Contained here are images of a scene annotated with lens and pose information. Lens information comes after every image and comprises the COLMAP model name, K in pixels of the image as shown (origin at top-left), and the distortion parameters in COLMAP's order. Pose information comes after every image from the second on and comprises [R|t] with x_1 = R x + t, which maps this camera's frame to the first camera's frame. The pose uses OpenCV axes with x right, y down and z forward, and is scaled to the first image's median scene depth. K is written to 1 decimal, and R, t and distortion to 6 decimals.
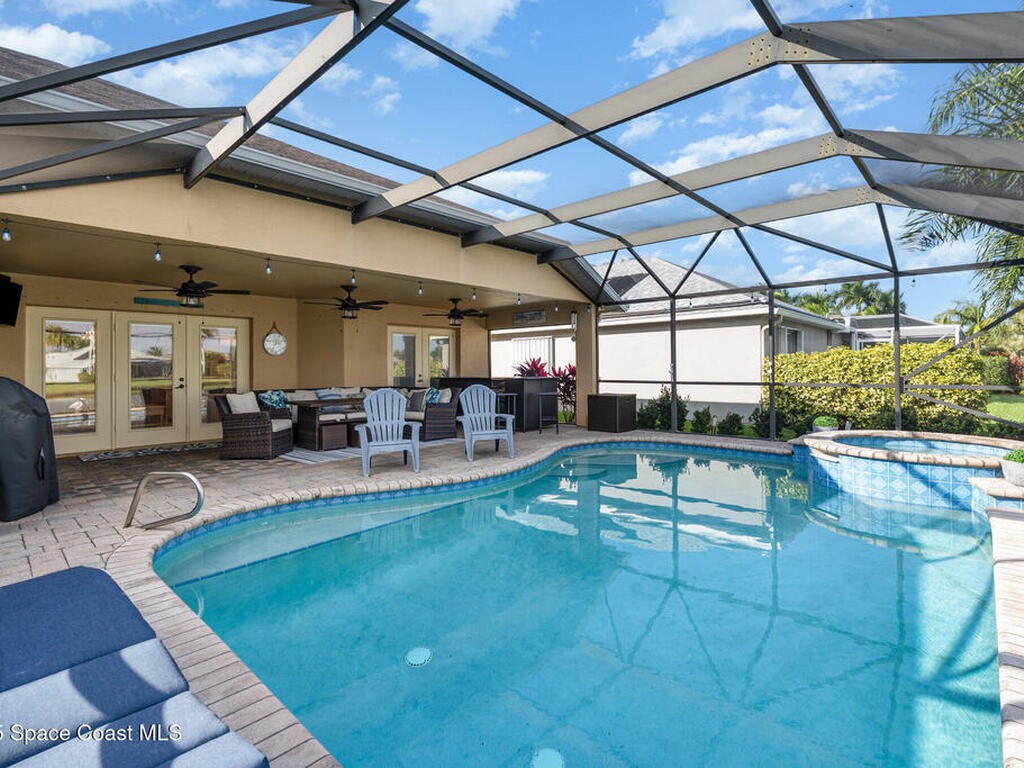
lens RADIAL K [[519.1, 0, 511.7], [0, 519.1, 377.4], [0, 0, 1]] dist [-0.000903, 0.000133]
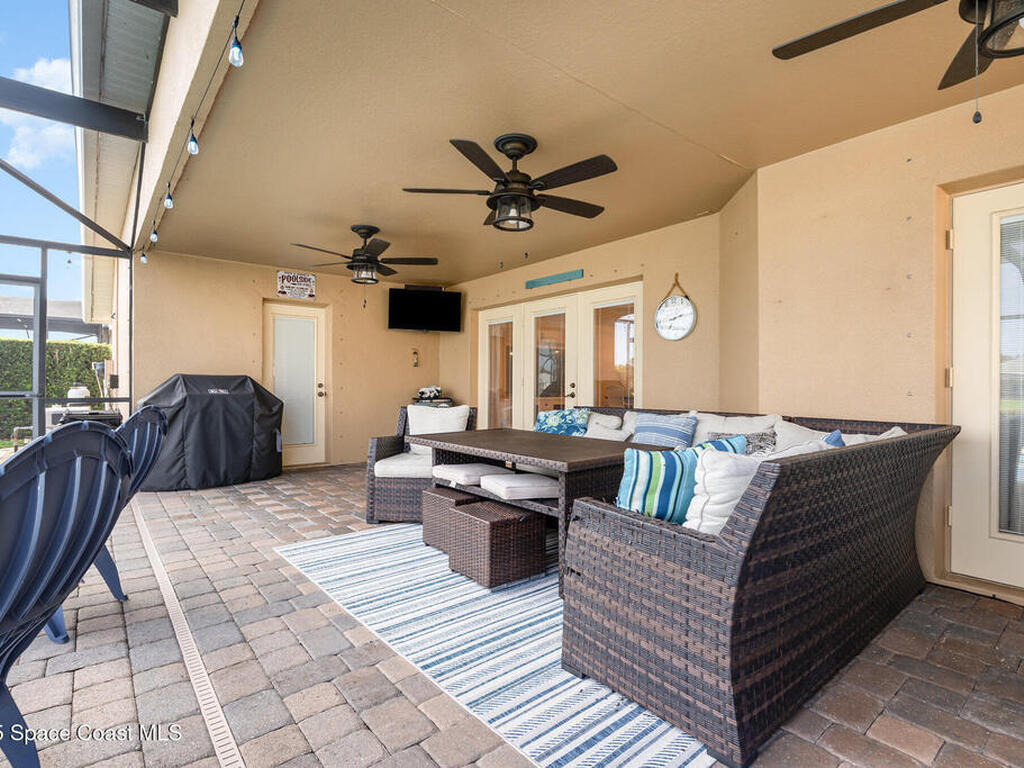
lens RADIAL K [[519.1, 0, 512.4], [0, 519.1, 380.4], [0, 0, 1]] dist [-0.000903, 0.000133]
pose [[-0.135931, 0.010240, -0.990665, 0.071750], [-0.005941, 0.999920, 0.011151, -0.010859], [0.990701, 0.007401, -0.135859, 1.083980]]
